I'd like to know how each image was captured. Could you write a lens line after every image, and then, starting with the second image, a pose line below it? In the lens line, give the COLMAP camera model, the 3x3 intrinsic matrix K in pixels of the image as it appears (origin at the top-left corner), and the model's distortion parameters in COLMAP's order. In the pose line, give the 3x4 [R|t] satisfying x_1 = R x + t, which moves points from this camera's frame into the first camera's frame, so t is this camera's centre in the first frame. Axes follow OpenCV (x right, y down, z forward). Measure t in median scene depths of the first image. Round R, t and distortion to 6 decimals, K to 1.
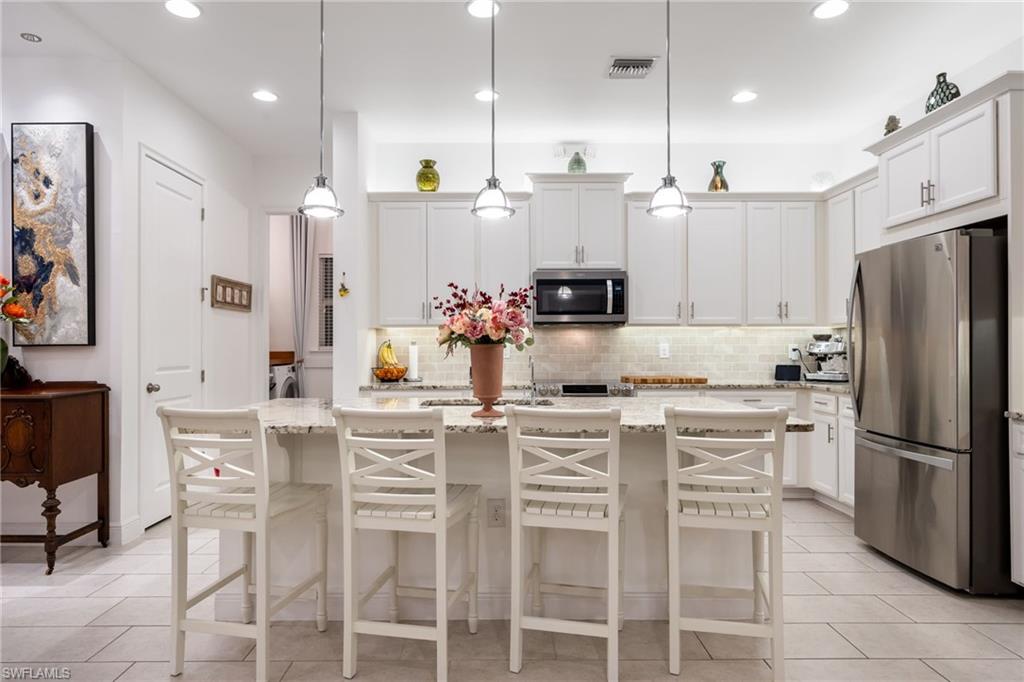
lens RADIAL K [[628.9, 0, 509.9], [0, 628.9, 341.8], [0, 0, 1]] dist [-0.001448, -0.000627]
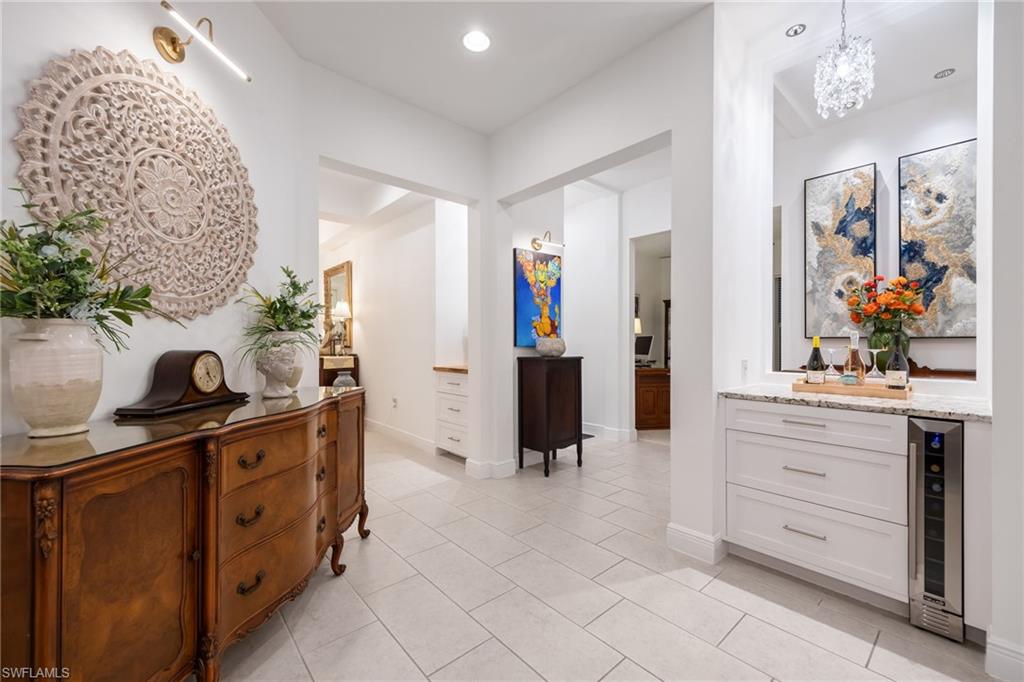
lens RADIAL K [[409.3, 0, 515.0], [0, 409.3, 346.7], [0, 0, 1]] dist [-0.007680, 0.000664]
pose [[0.666073, 0.011541, -0.745797, -0.697291], [0.002079, 0.999848, 0.017328, 0.008073], [0.745884, -0.013092, 0.665947, -0.098700]]
